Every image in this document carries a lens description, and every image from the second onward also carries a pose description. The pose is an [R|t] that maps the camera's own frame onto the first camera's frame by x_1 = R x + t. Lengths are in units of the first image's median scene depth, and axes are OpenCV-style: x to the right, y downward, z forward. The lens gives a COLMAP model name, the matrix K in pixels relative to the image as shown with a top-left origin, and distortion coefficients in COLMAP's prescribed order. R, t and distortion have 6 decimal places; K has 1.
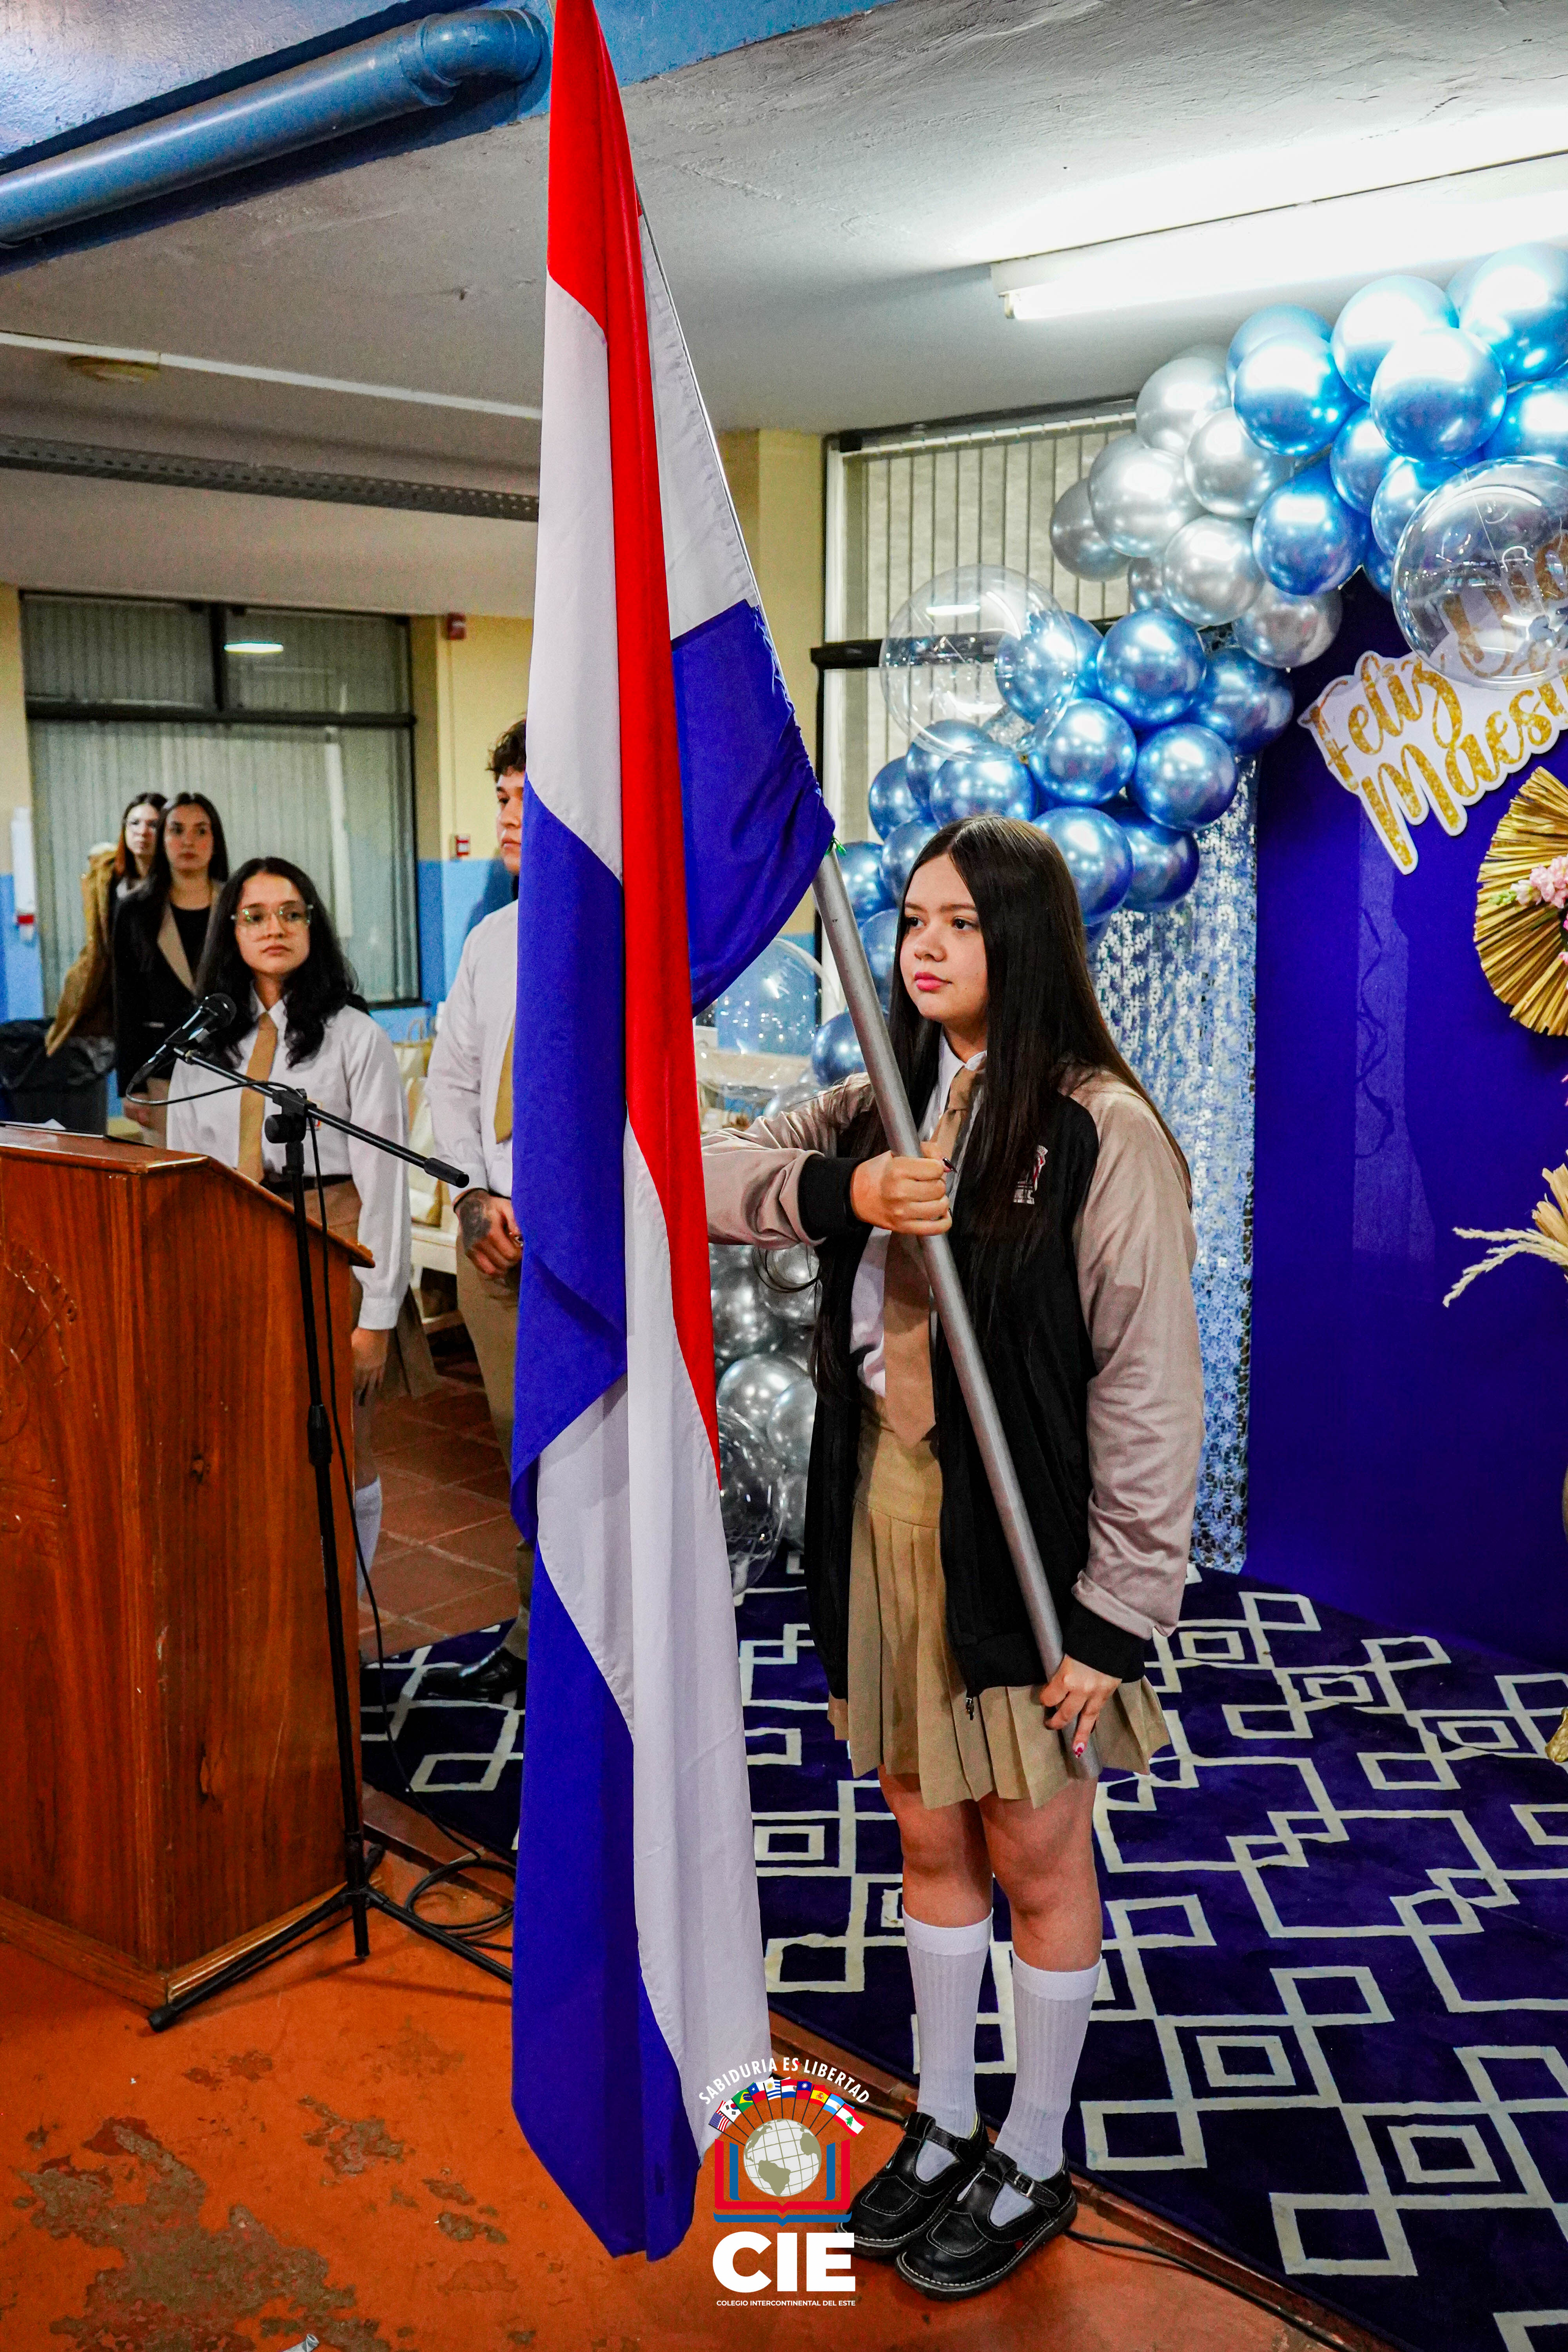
lens RADIAL K [[2282.3, 0, 783.3], [0, 2282.3, 1170.5], [0, 0, 1]] dist [-0.010451, 0.000000]
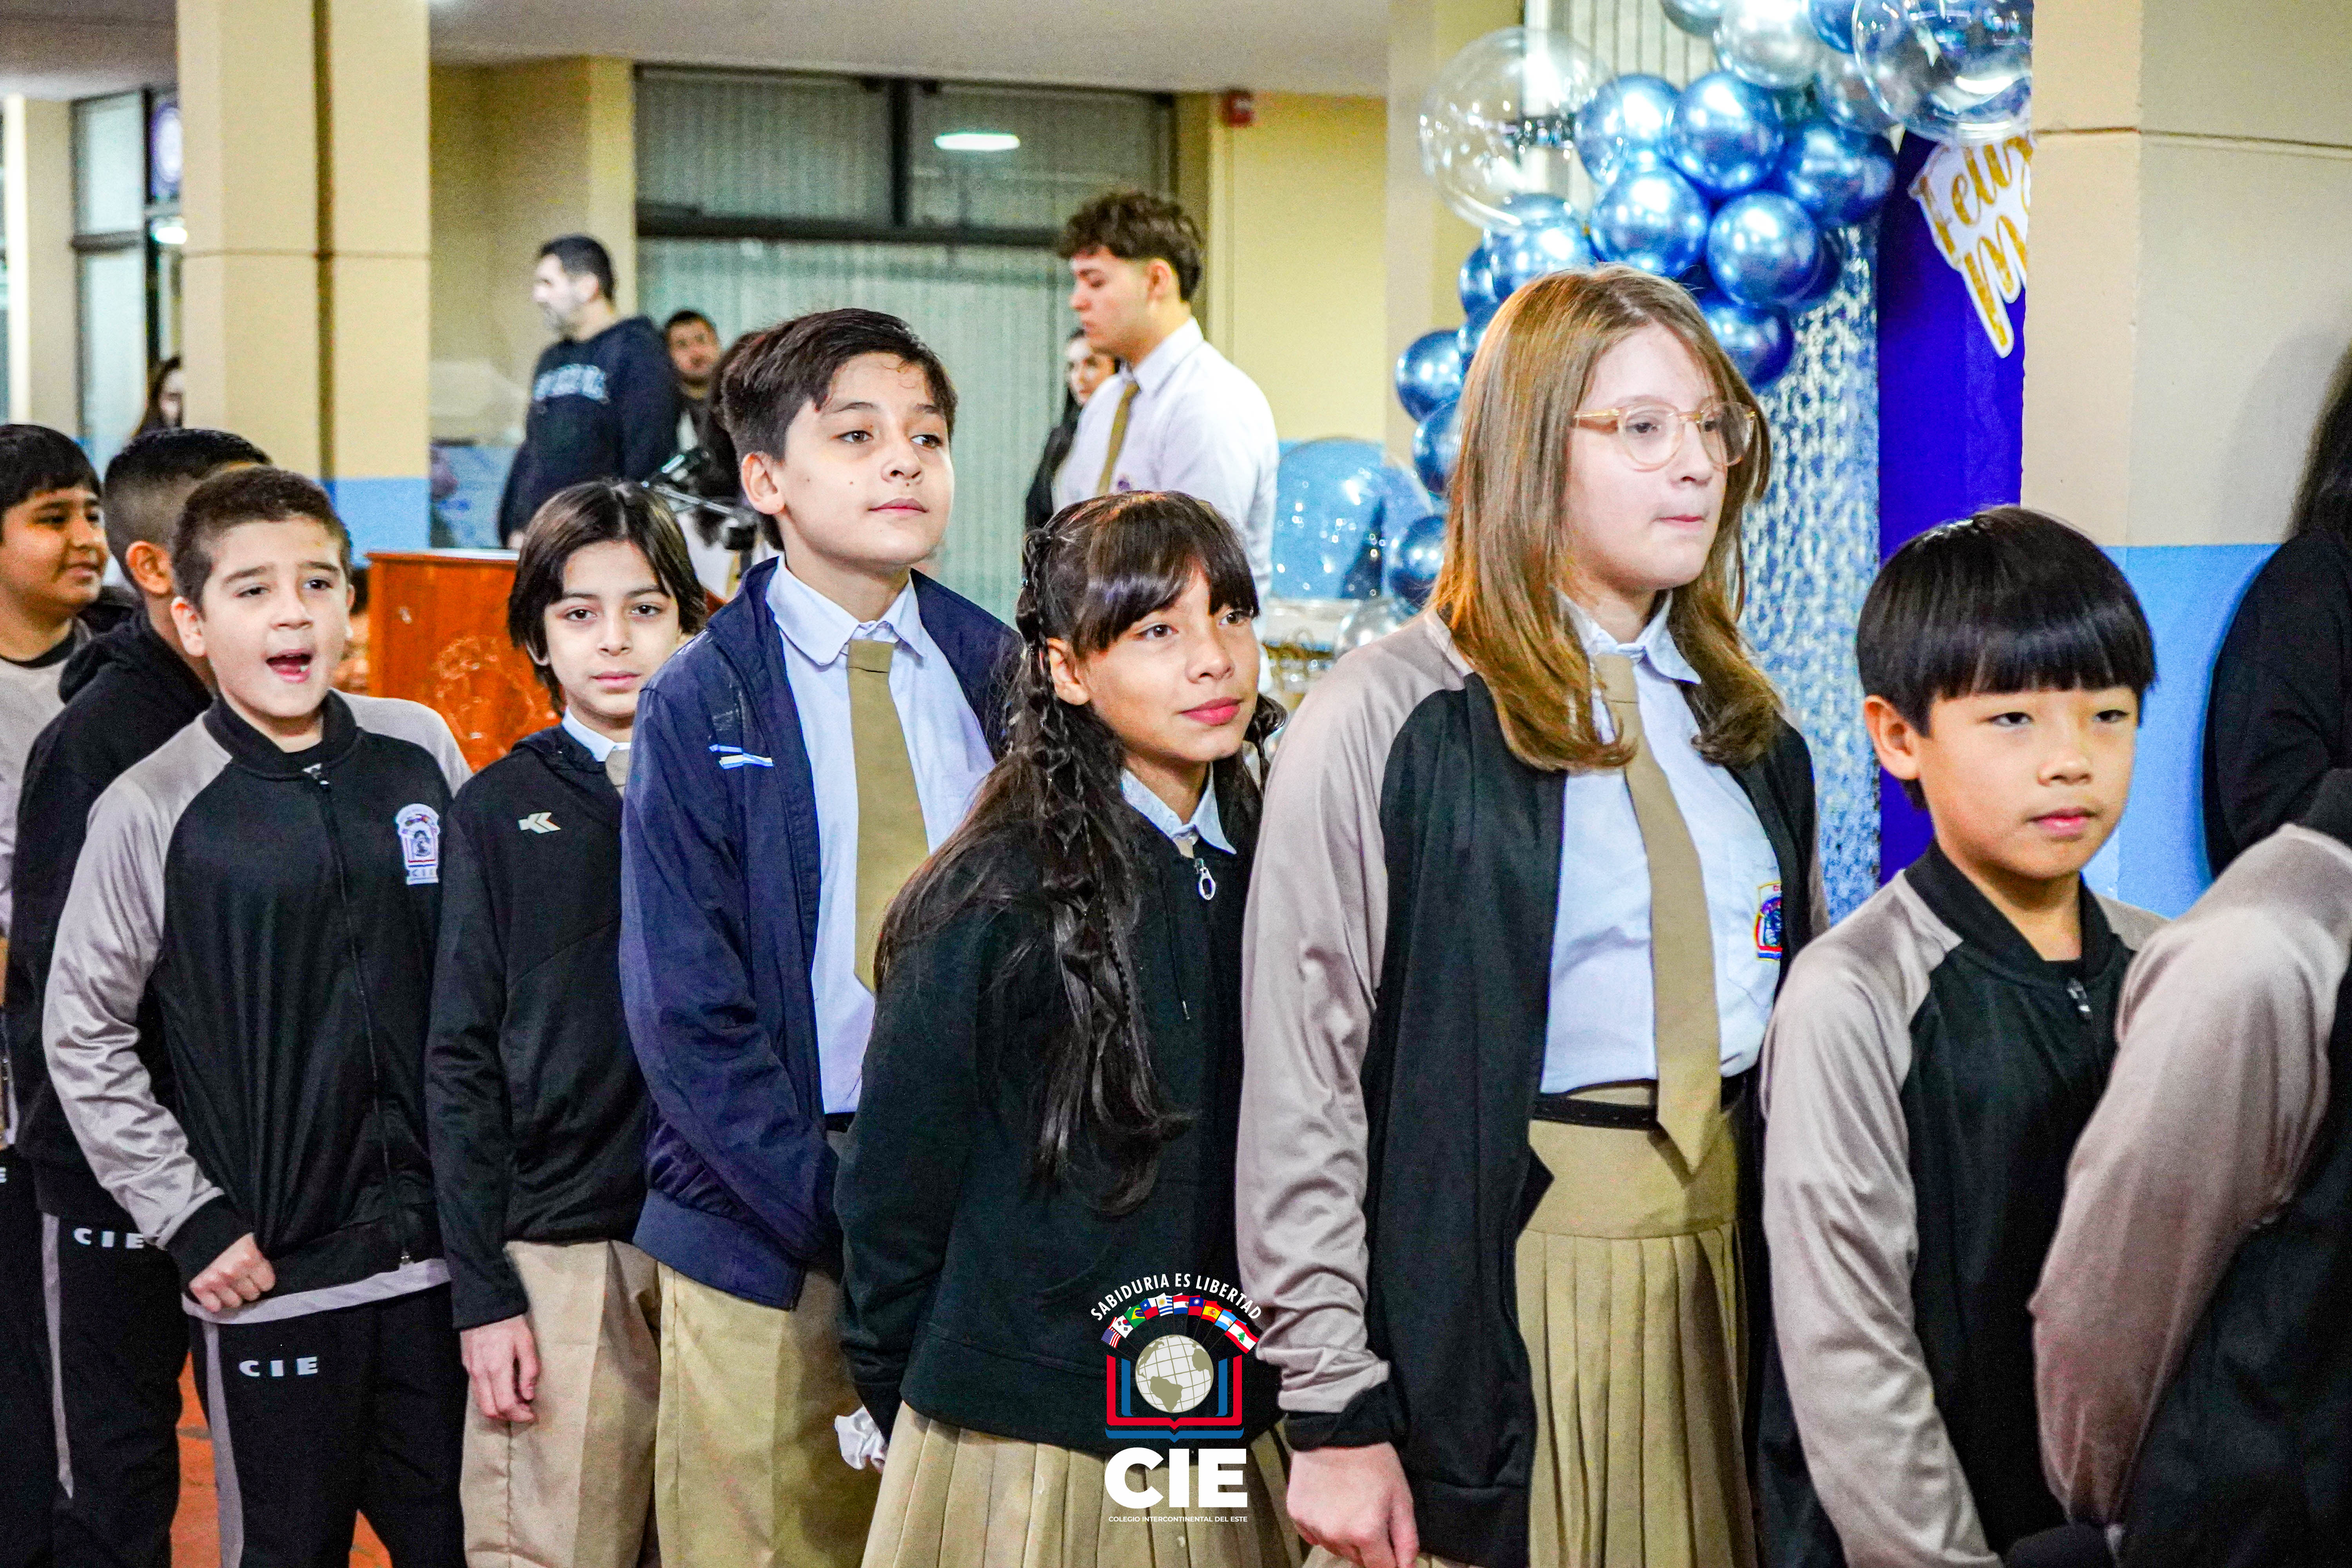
lens RADIAL K [[4278.7, 0, 1176.4], [0, 4278.7, 784.0], [0, 0, 1]] dist [-0.178560, 0.000000]
pose [[0.977315, 0.022130, -0.210633, 0.306194], [-0.038636, 0.996467, -0.074575, 0.174336], [0.208238, 0.081021, 0.974717, -0.683121]]
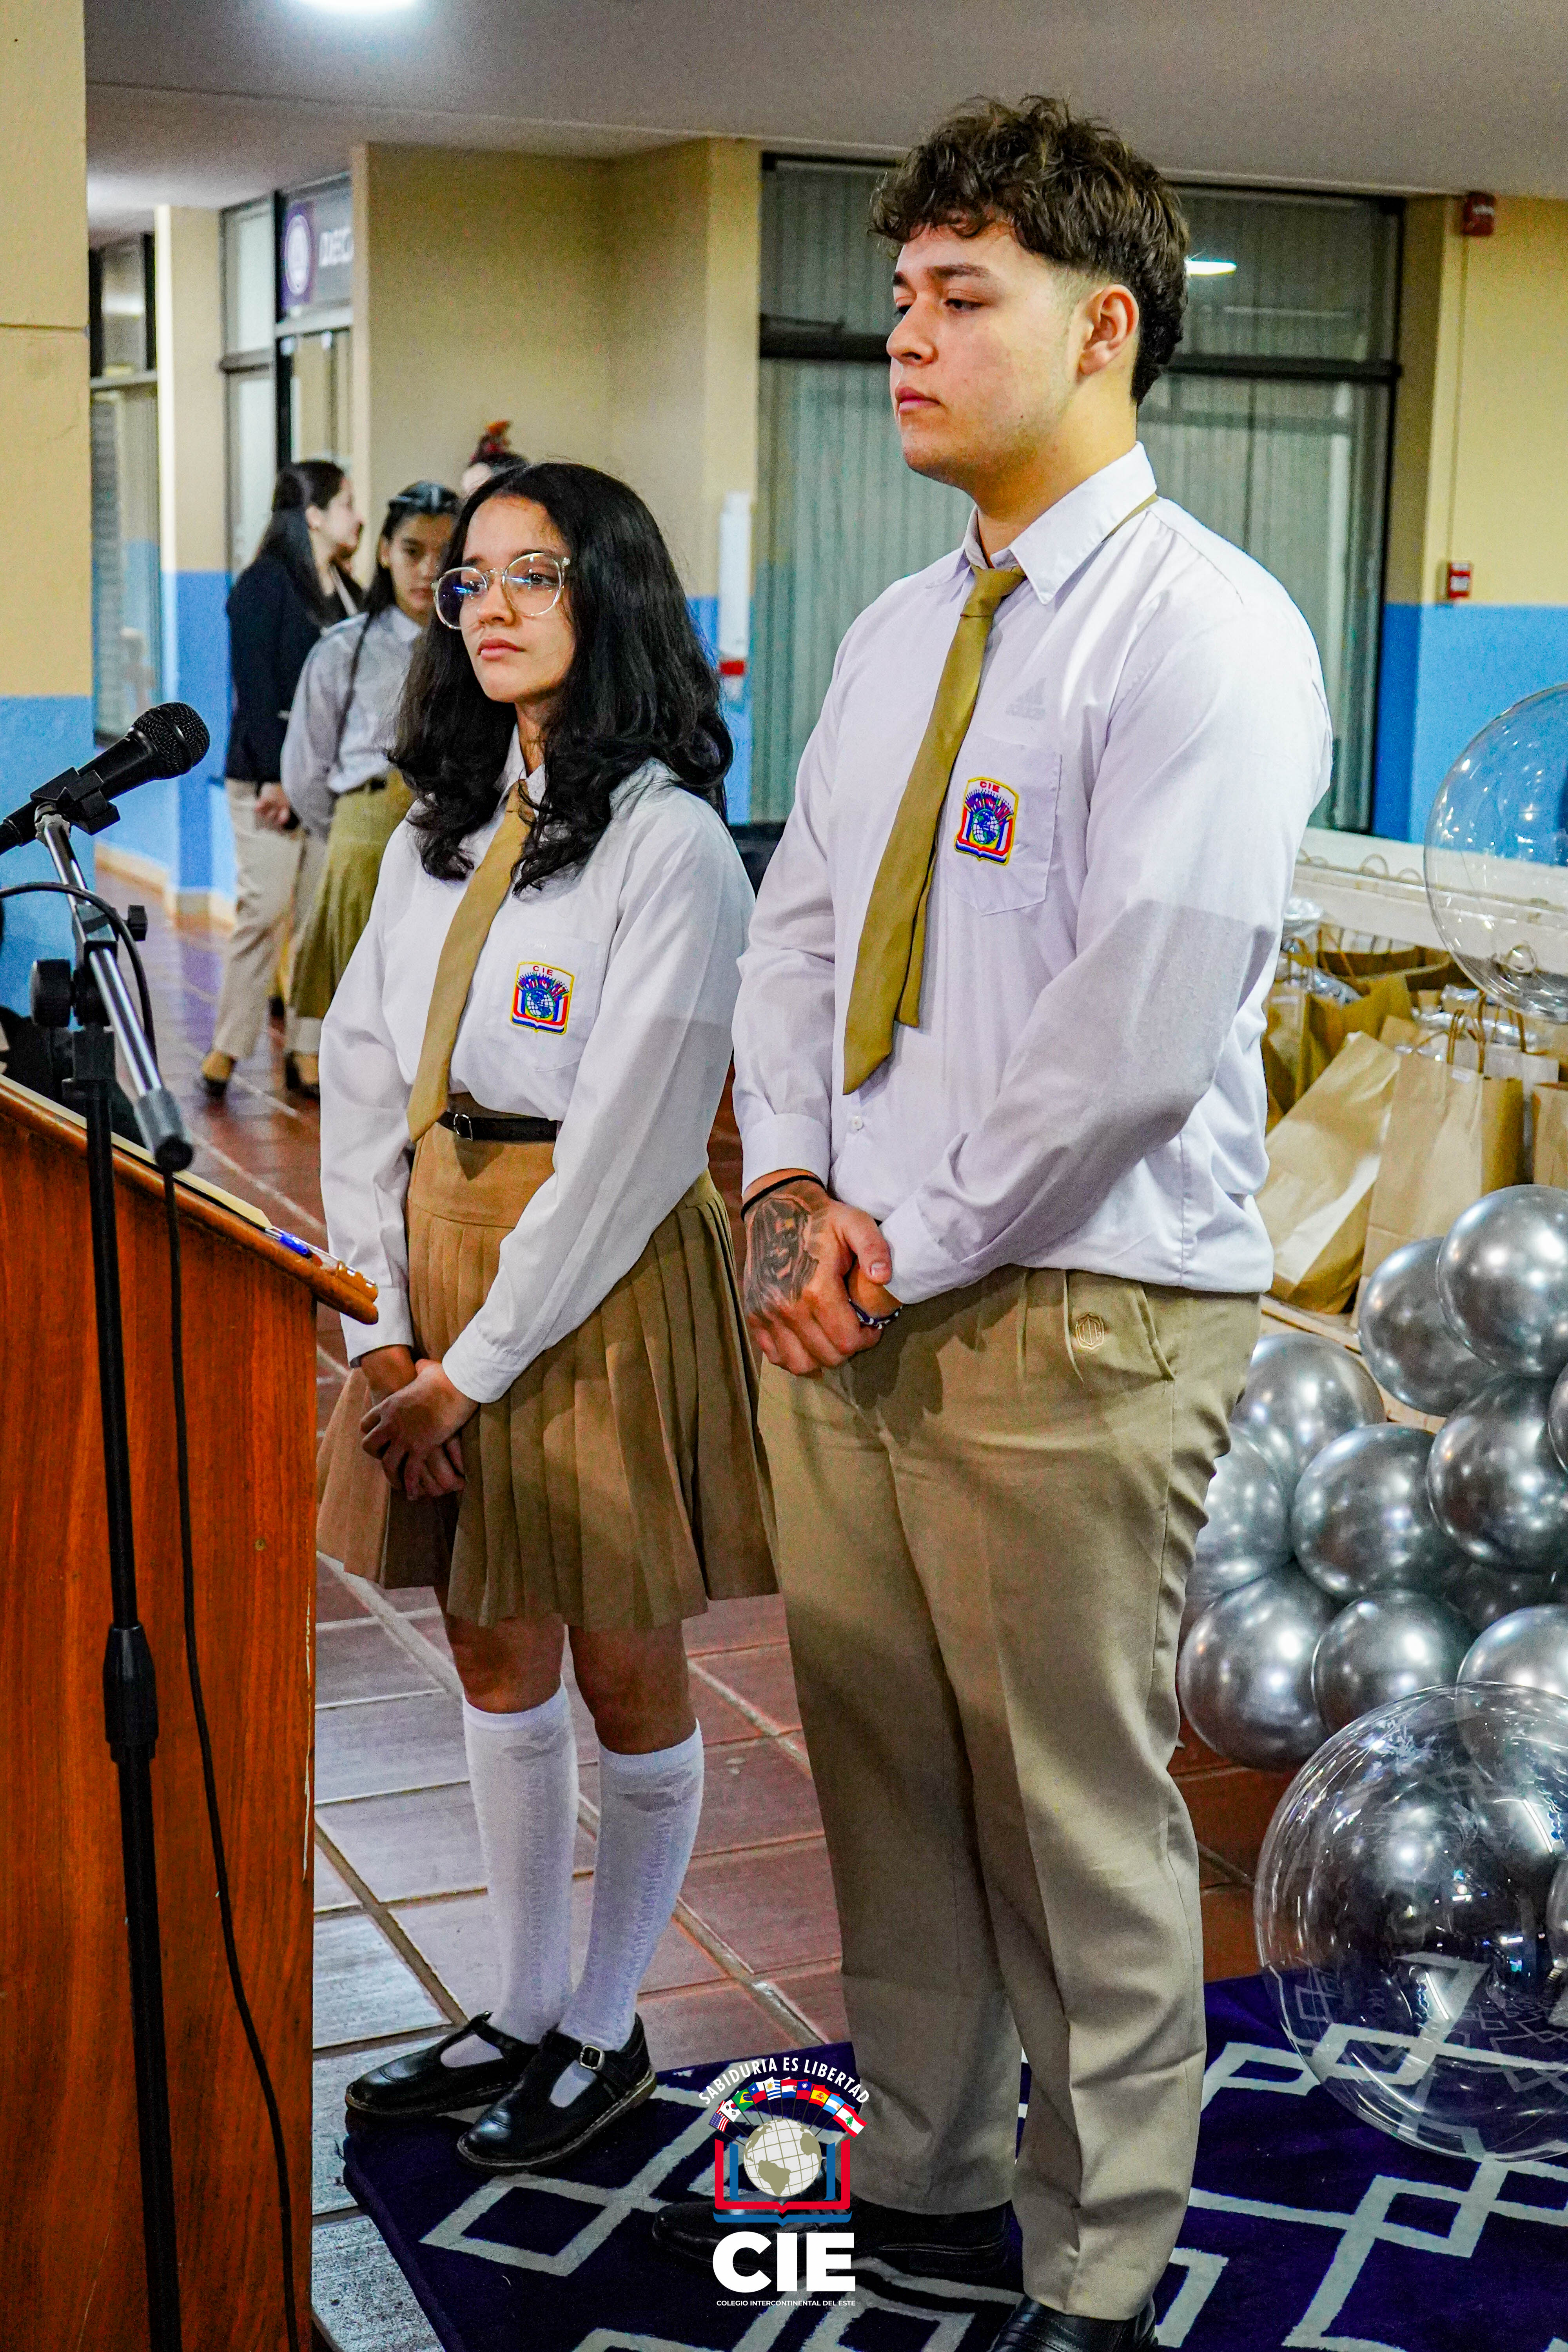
lens RADIAL K [[3200.8, 0, 783.2], [0, 3200.8, 1182.5], [0, 0, 1]] dist [0.010634, 0.000000]
pose [[0.915254, 0.097996, -0.390778, 0.113522], [-0.087276, 0.995161, 0.045146, -0.016621], [0.393310, -0.007214, 0.919377, 0.387324]]
